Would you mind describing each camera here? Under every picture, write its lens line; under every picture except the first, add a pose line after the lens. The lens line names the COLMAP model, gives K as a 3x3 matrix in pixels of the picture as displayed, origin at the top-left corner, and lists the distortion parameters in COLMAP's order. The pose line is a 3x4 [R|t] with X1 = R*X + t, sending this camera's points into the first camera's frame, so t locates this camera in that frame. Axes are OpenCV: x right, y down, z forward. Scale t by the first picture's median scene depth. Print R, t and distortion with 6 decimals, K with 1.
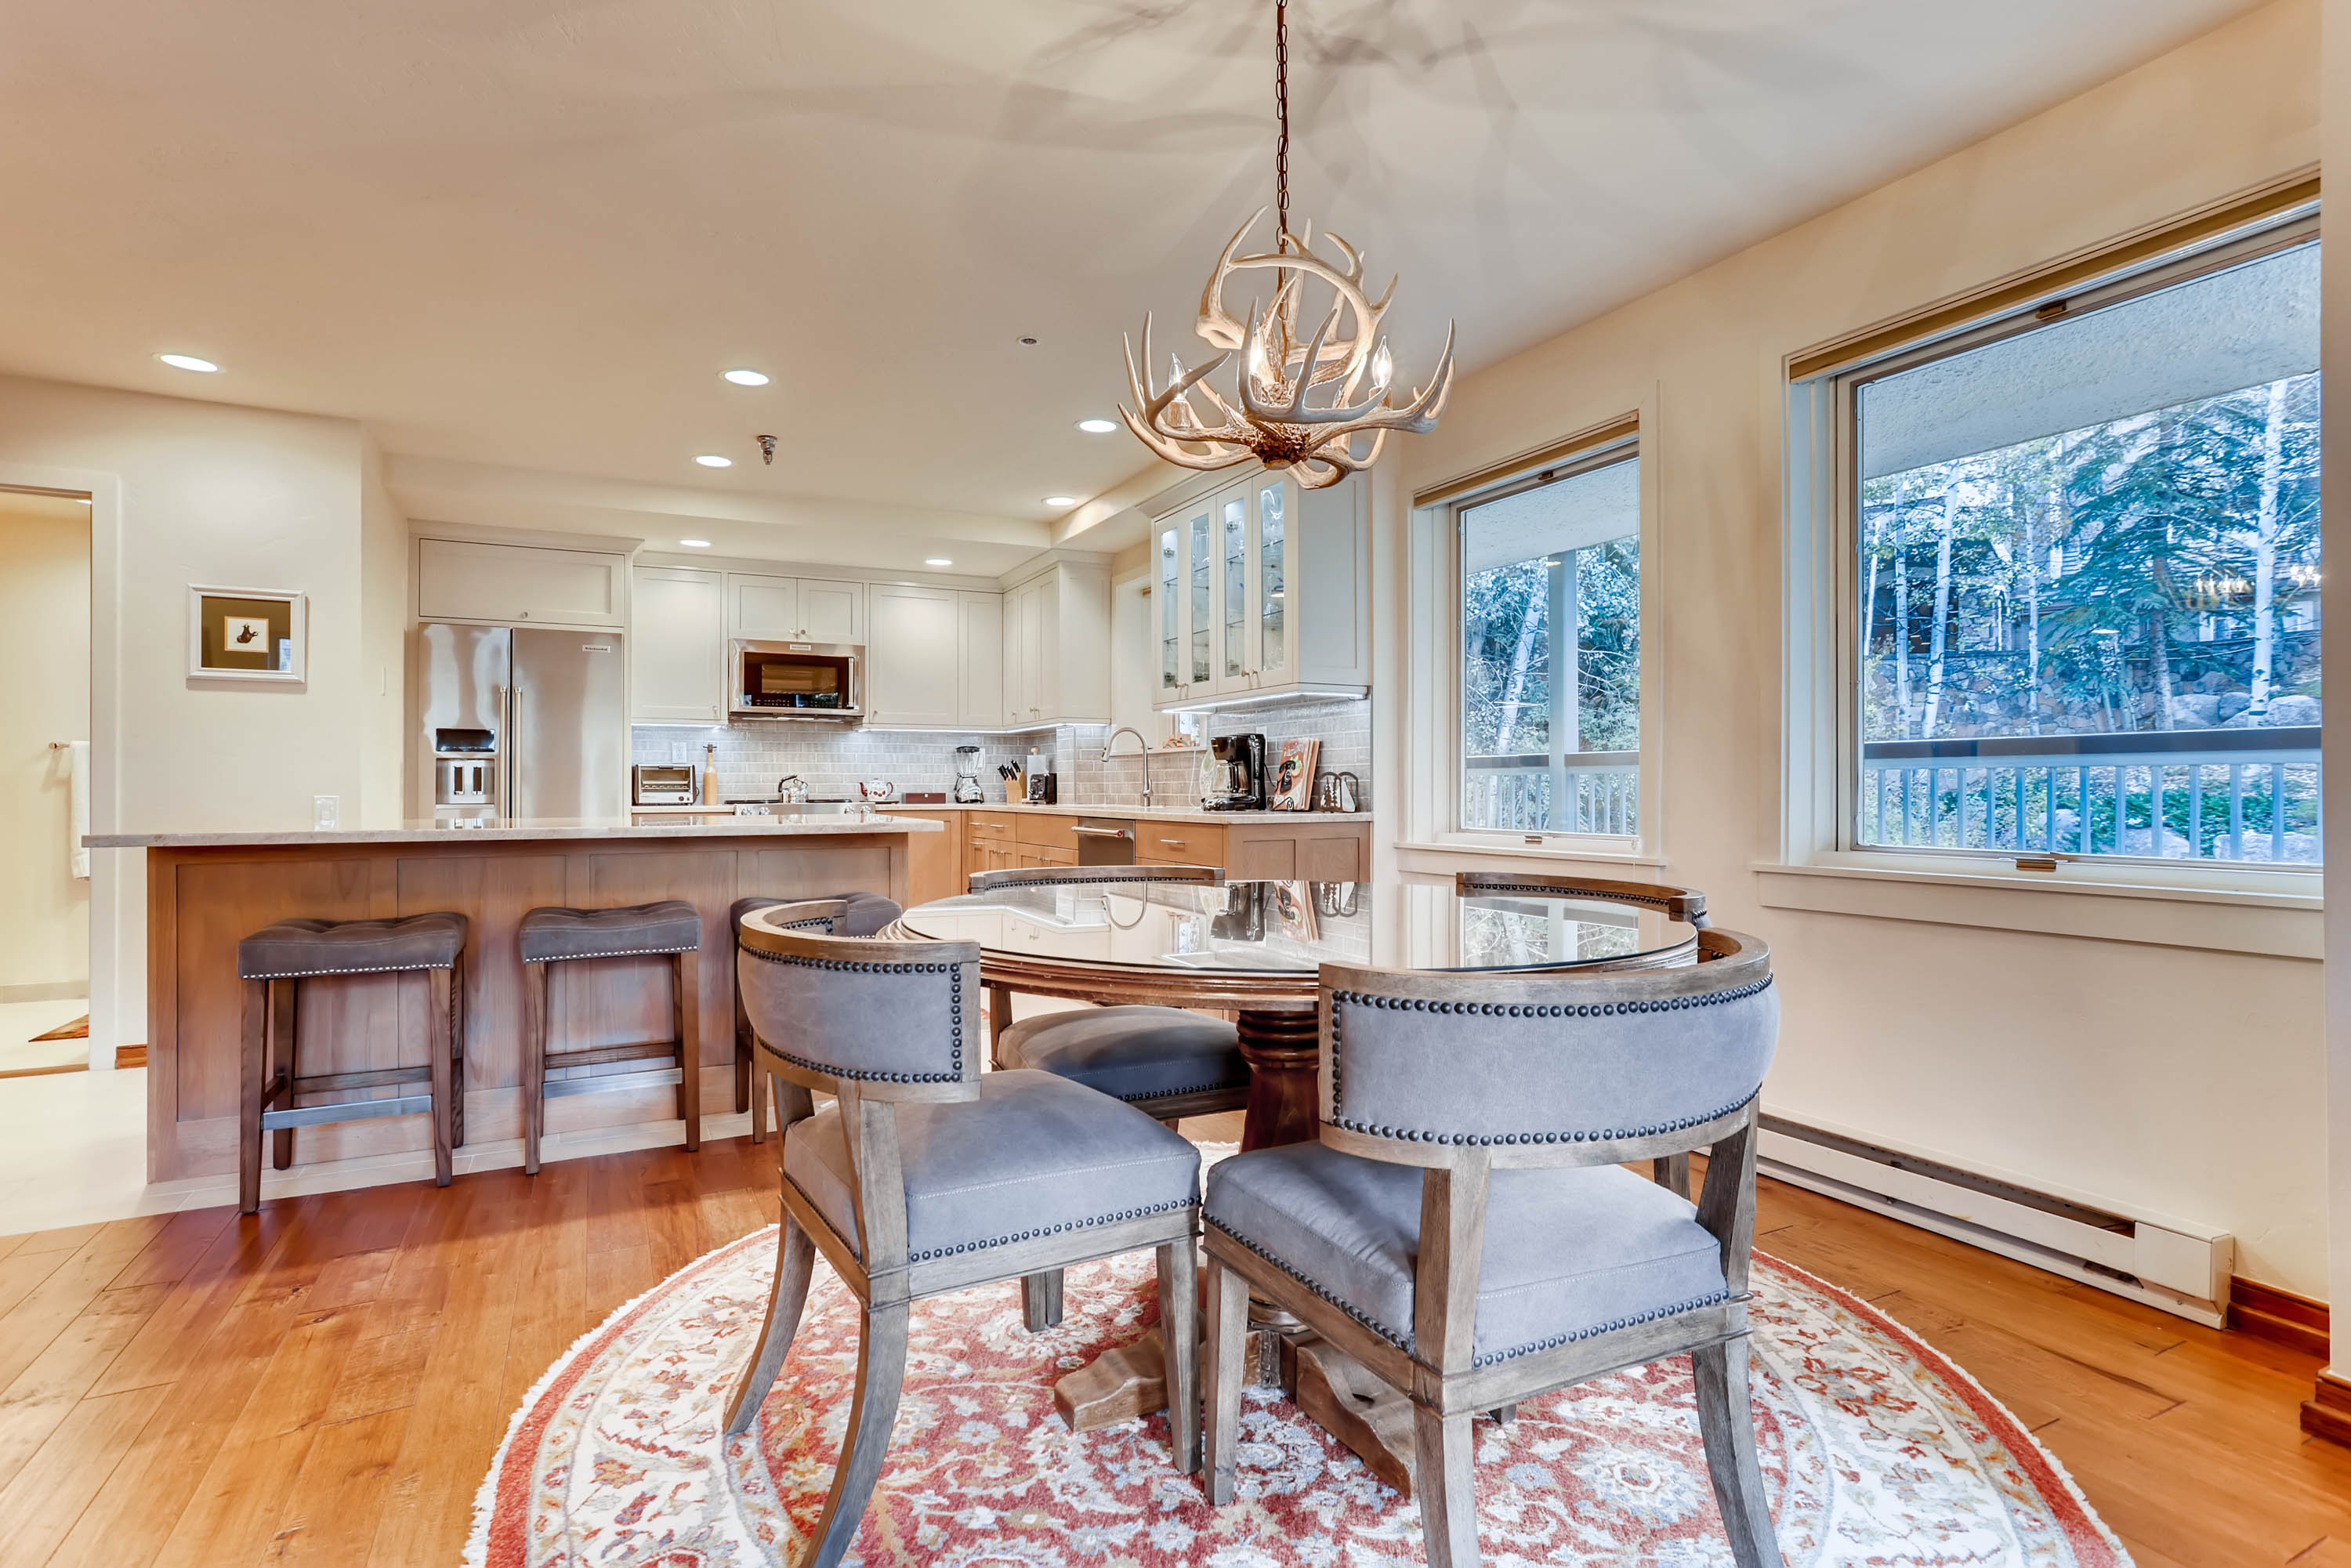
lens RADIAL K [[1131.3, 0, 1170.9], [0, 1131.3, 783.8], [0, 0, 1]] dist [-0.013381, 0.000992]
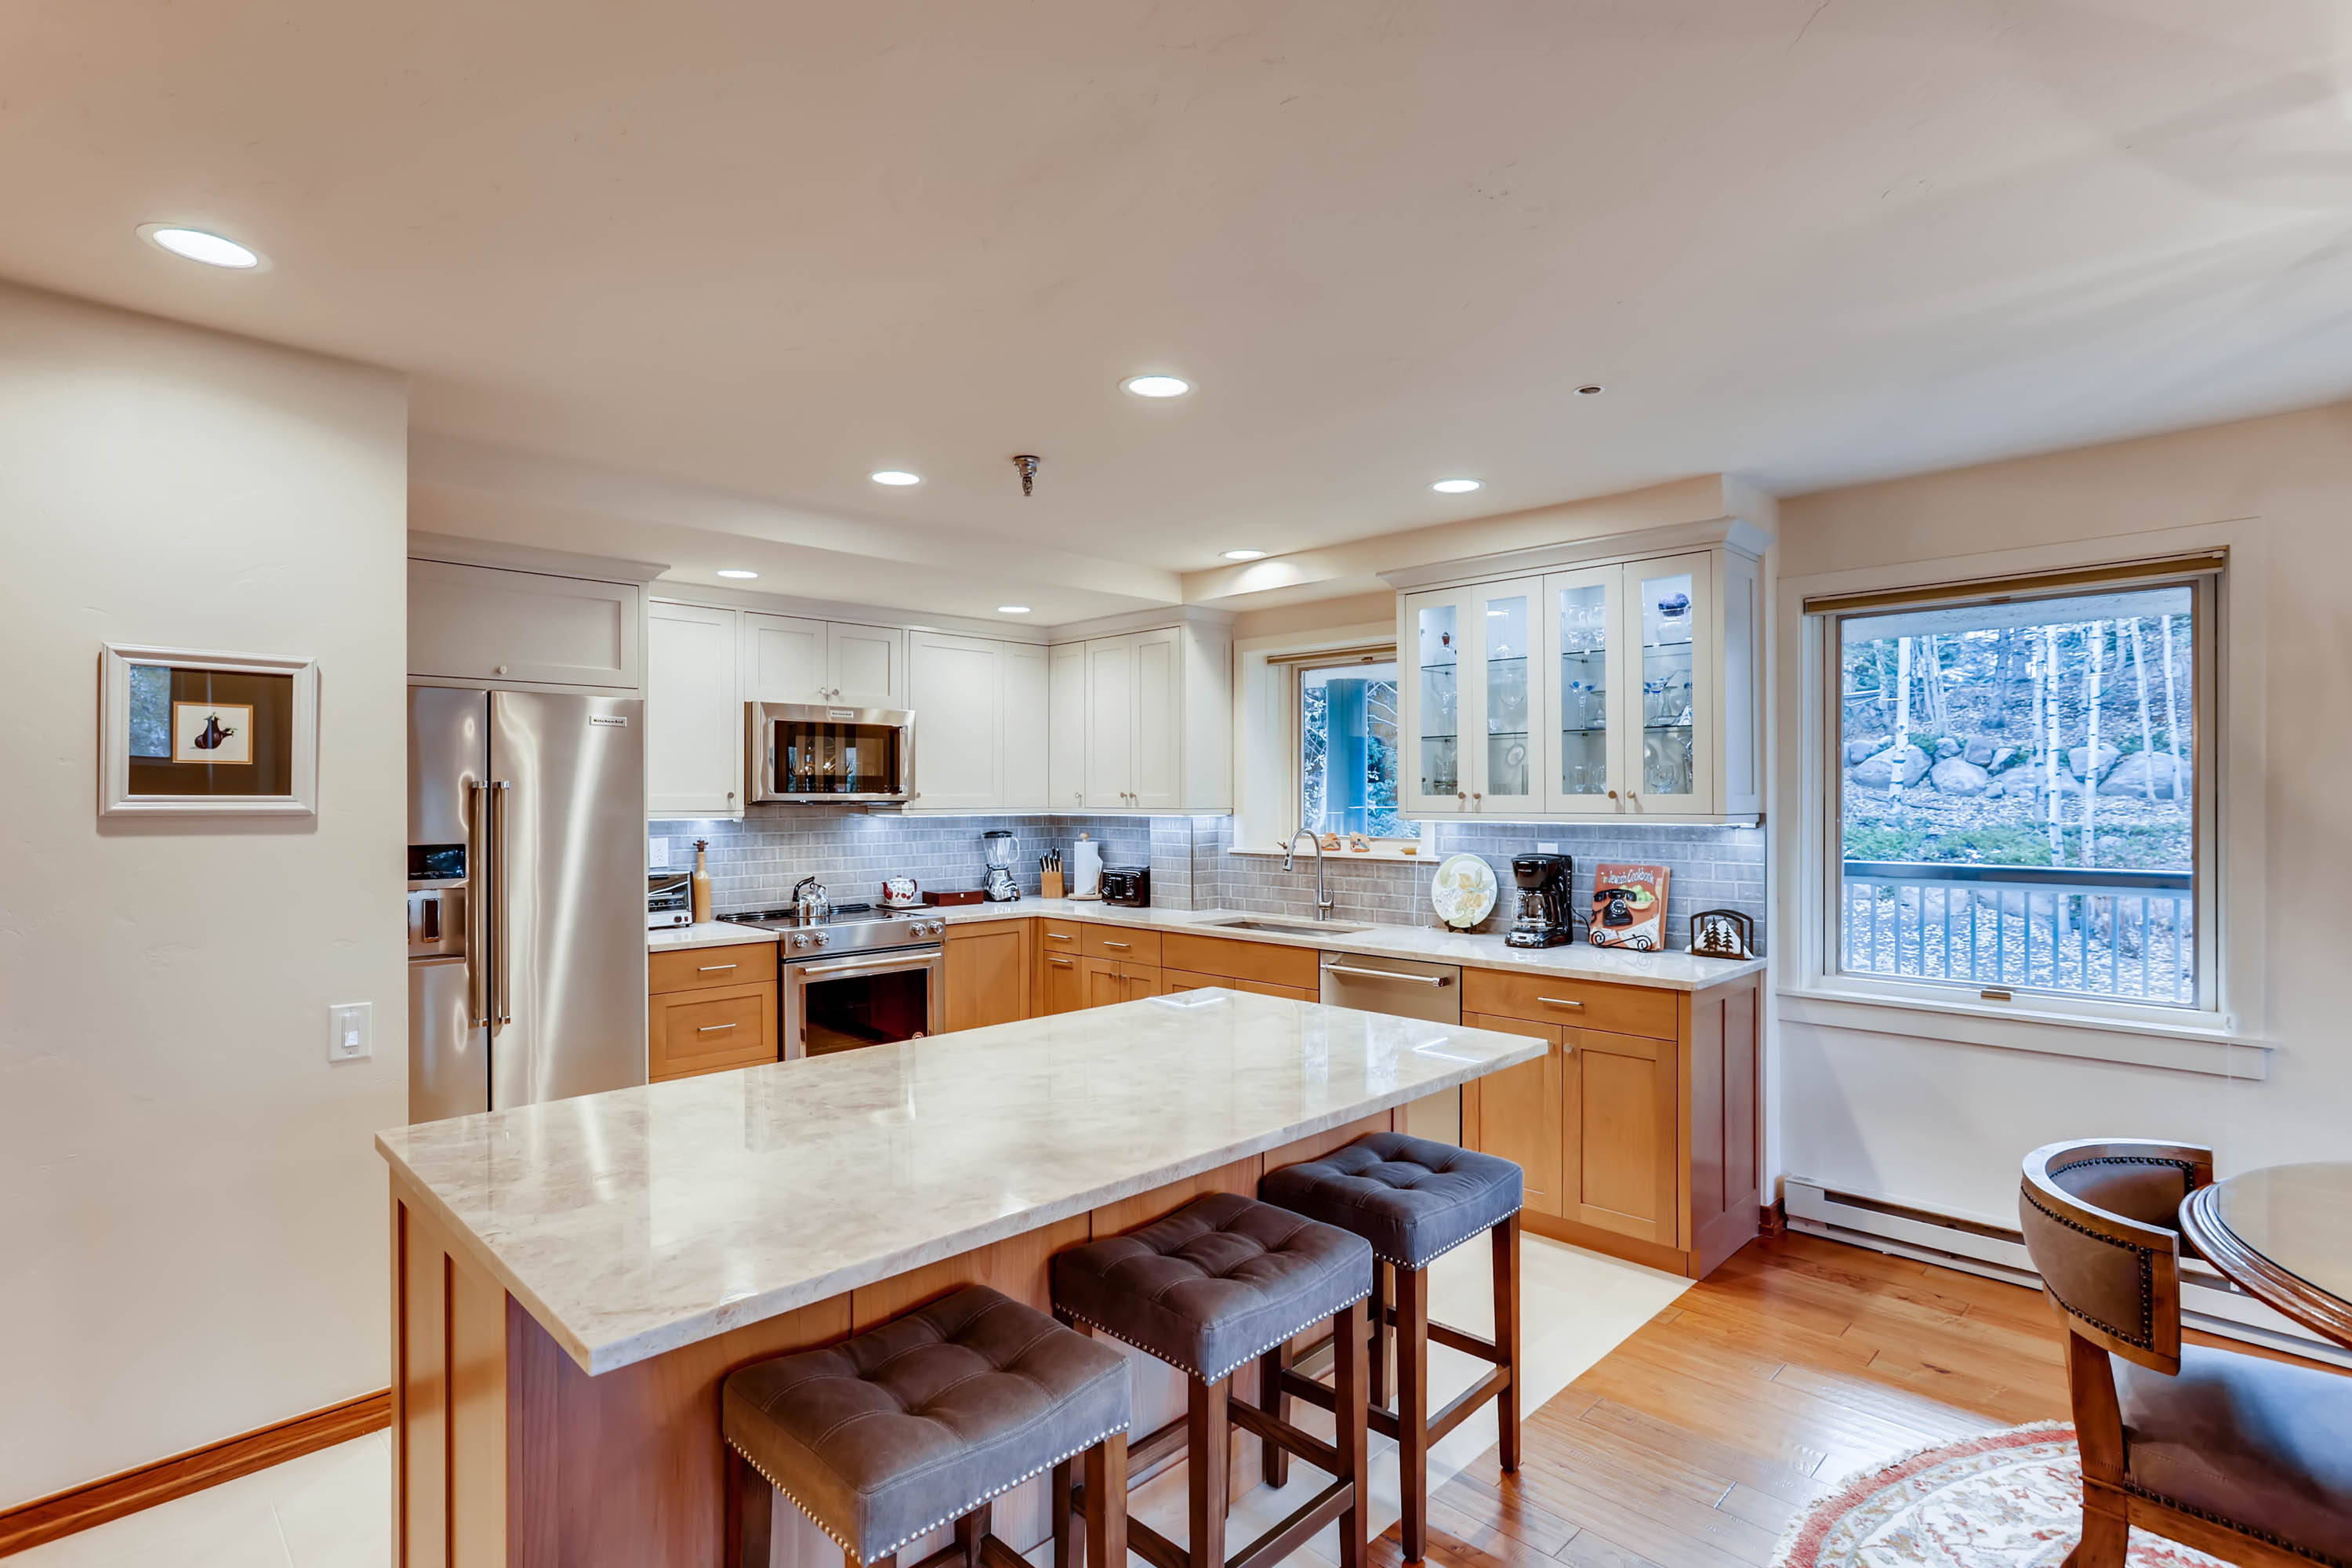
lens RADIAL K [[1138.7, 0, 1176.0], [0, 1138.7, 784.0], [0, 0, 1]] dist [-0.027601, 0.000251]
pose [[0.951171, 0.003392, 0.308646, -0.409422], [-0.000914, 0.999966, -0.008171, -0.079072], [-0.308664, 0.007490, 0.951142, 0.240182]]
